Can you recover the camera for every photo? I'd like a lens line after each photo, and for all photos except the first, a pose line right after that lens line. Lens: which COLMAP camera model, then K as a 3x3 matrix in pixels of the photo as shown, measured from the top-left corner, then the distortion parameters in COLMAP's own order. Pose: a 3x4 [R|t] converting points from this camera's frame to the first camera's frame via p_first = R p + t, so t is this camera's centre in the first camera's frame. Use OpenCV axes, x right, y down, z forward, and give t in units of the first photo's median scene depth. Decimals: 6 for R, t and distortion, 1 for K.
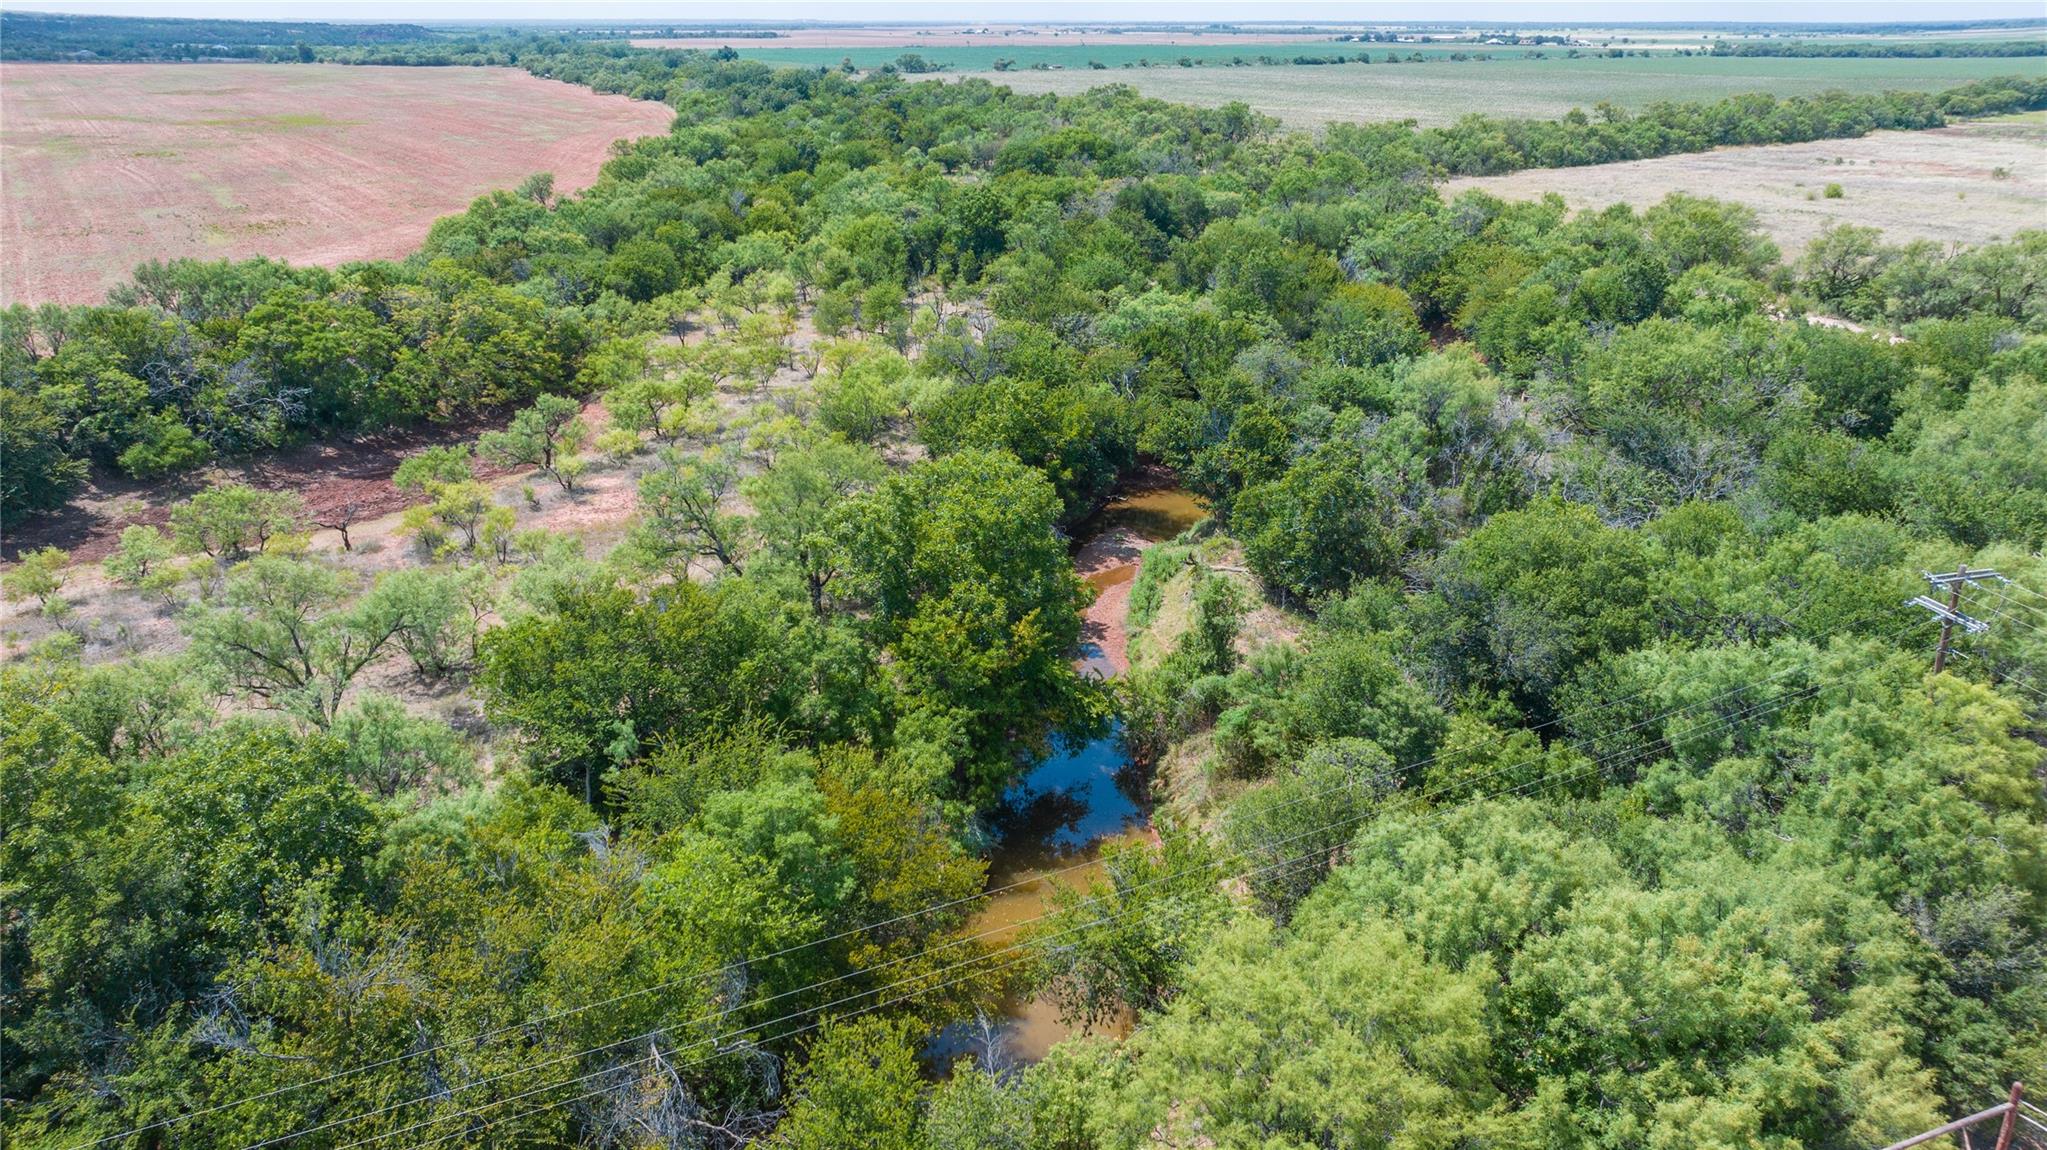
lens RADIAL K [[1437.7, 0, 1023.5], [0, 1437.7, 575.0], [0, 0, 1]] dist [-0.027484, 0.006466]
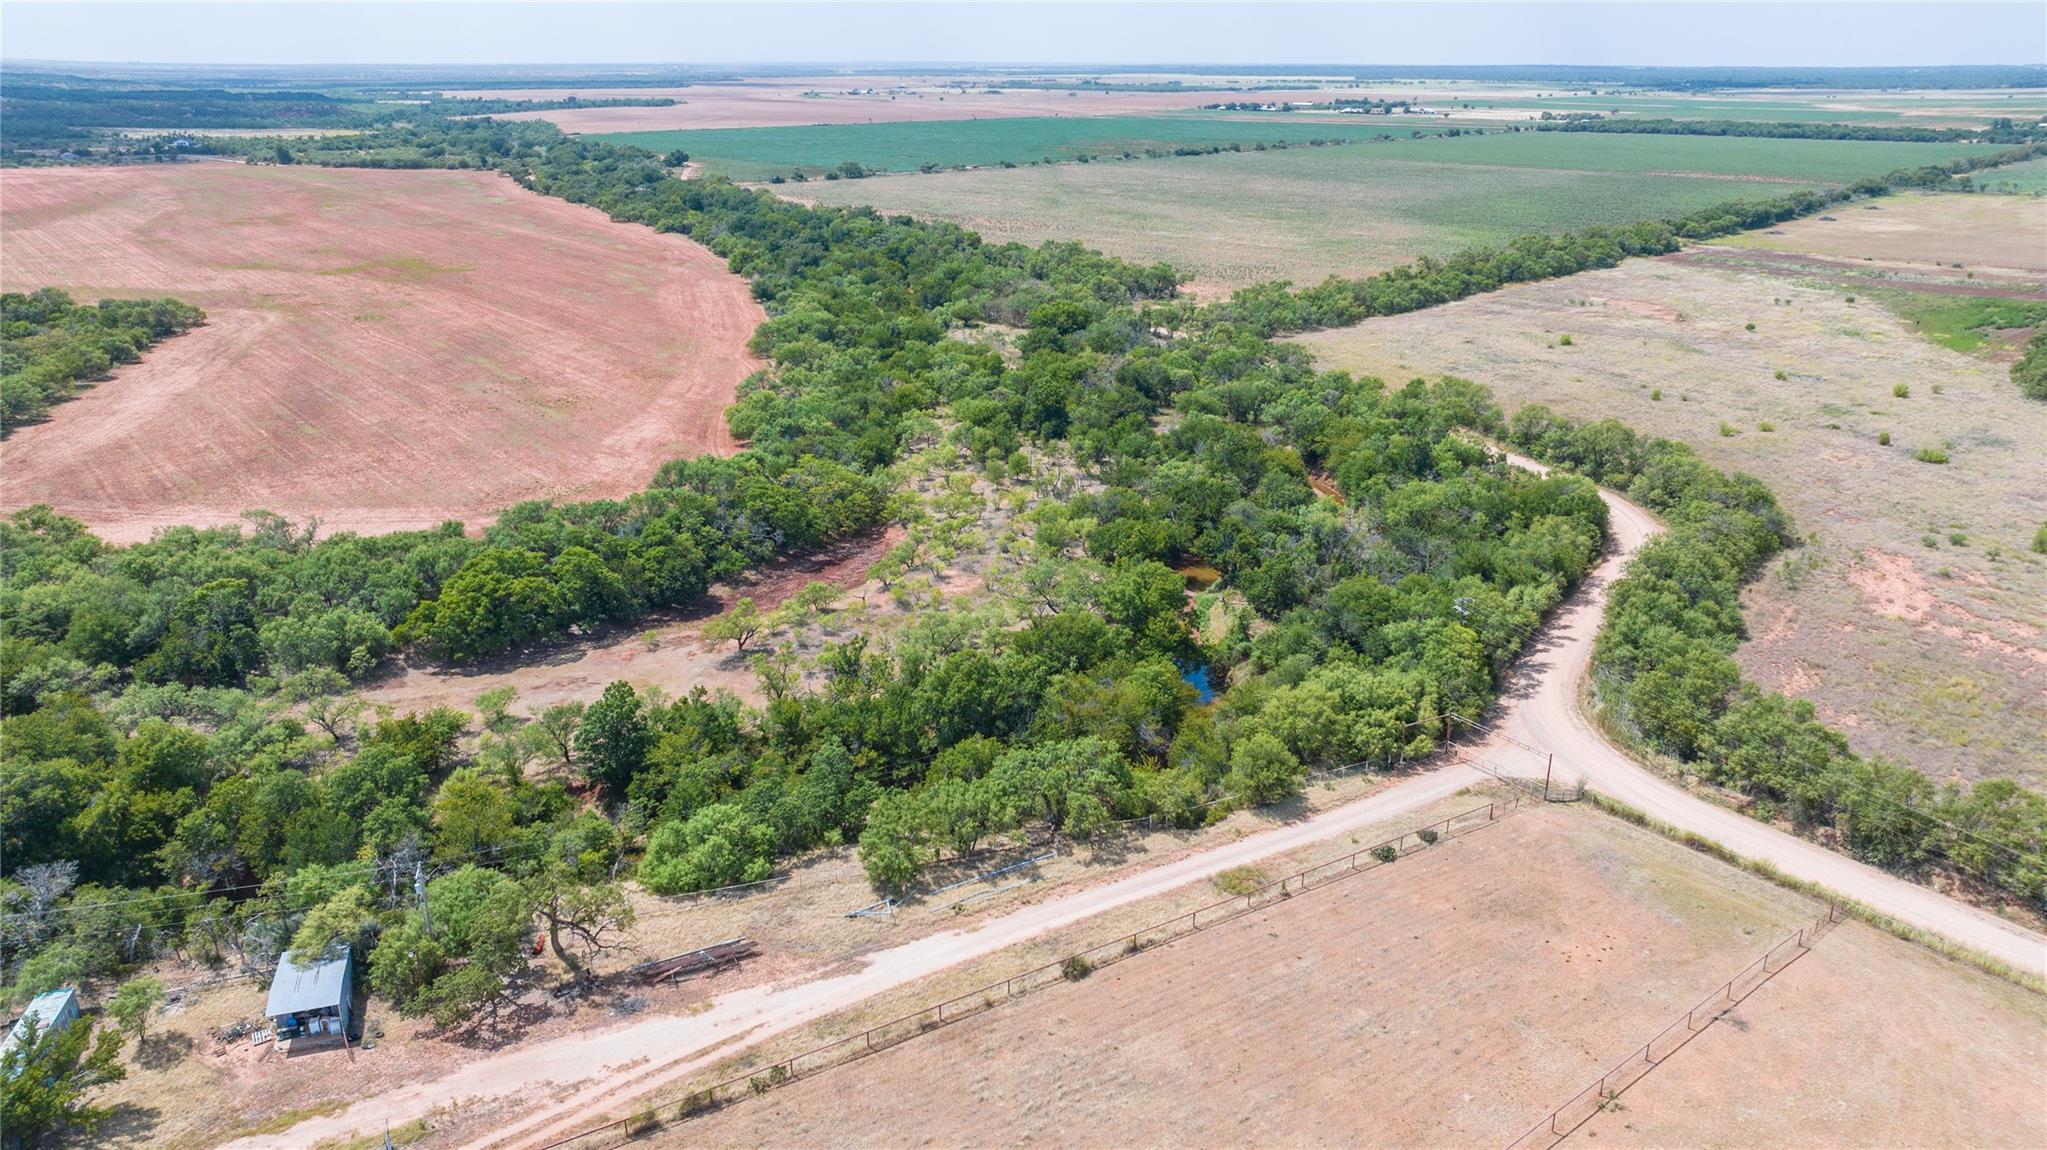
lens RADIAL K [[1438.2, 0, 1023.5], [0, 1438.2, 575.0], [0, 0, 1]] dist [-0.021600, 0.001908]
pose [[0.996142, -0.030788, 0.082178, -0.161935], [0.032804, 0.999190, -0.023300, -0.002788], [-0.081394, 0.025905, 0.996345, -0.541636]]
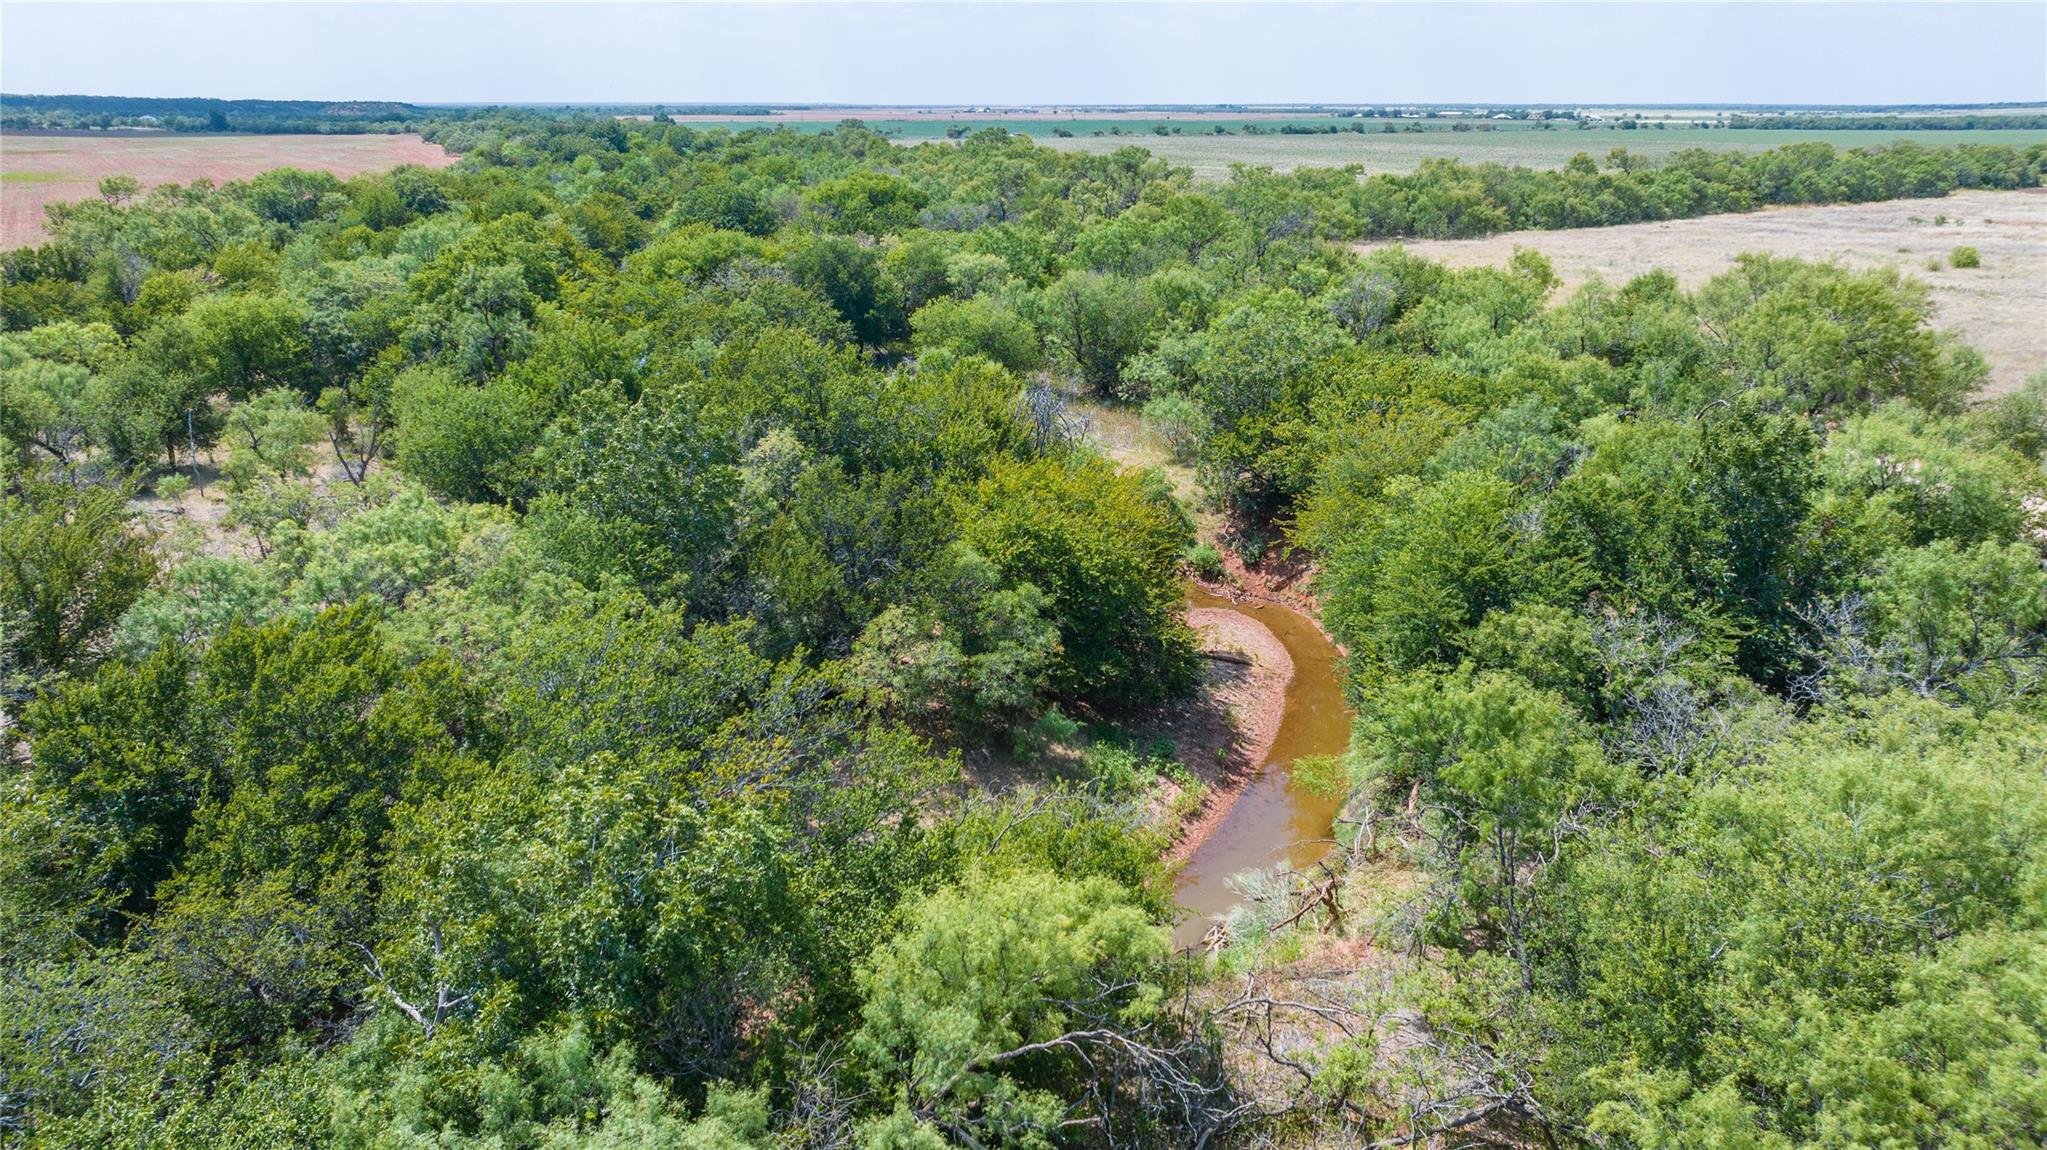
lens RADIAL K [[1438.2, 0, 1023.5], [0, 1438.2, 575.0], [0, 0, 1]] dist [-0.021600, 0.001908]
pose [[0.999928, 0.003188, -0.011583, 0.149536], [-0.003794, 0.998604, -0.052693, -0.093822], [0.011399, 0.052733, 0.998544, 0.374459]]
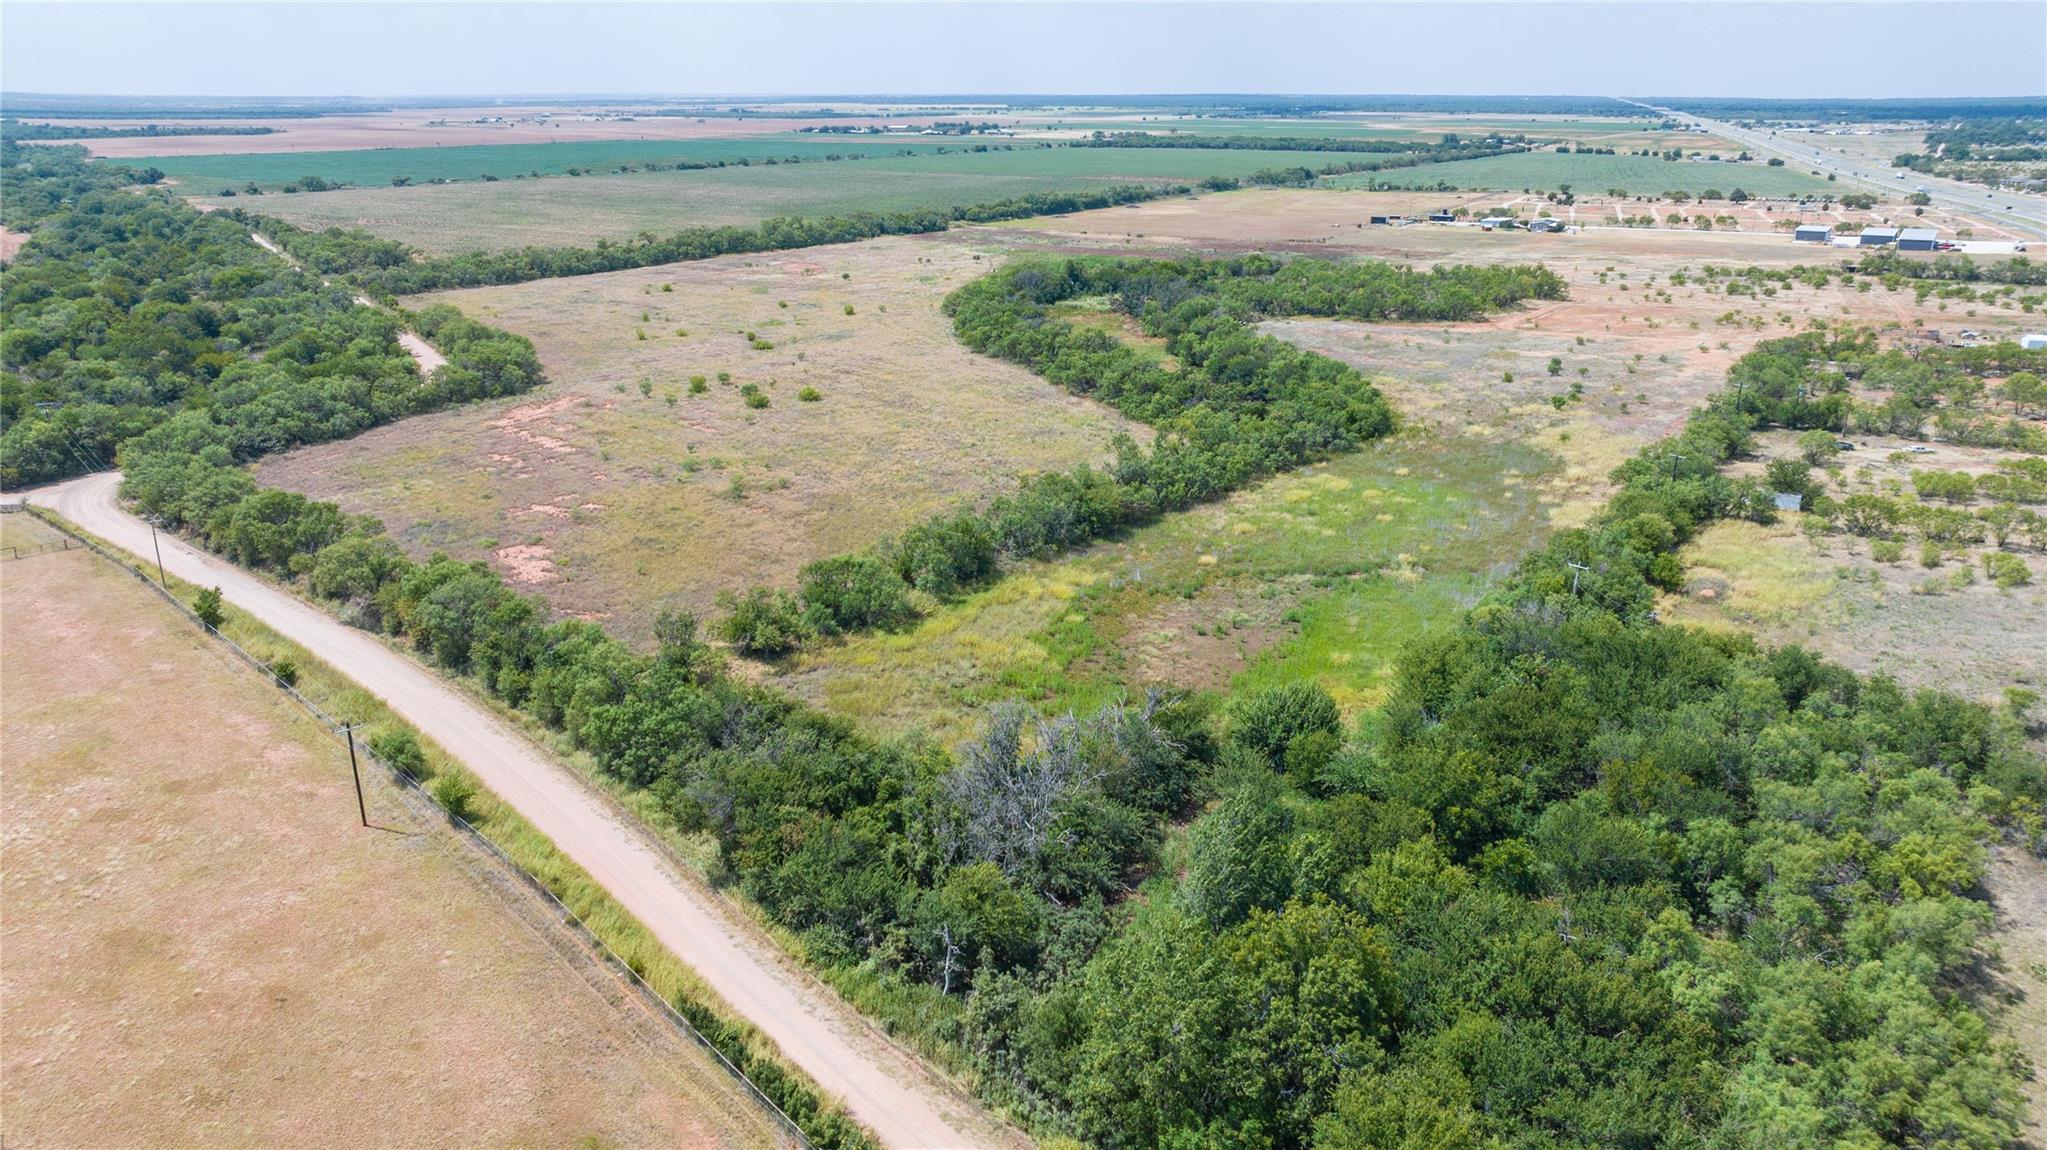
lens RADIAL K [[1438.2, 0, 1023.5], [0, 1438.2, 575.0], [0, 0, 1]] dist [-0.021600, 0.001908]
pose [[0.961933, -0.087546, 0.258884, 0.571980], [0.098897, 0.994611, -0.031125, 0.246091], [-0.254764, 0.055543, 0.965407, -1.070048]]
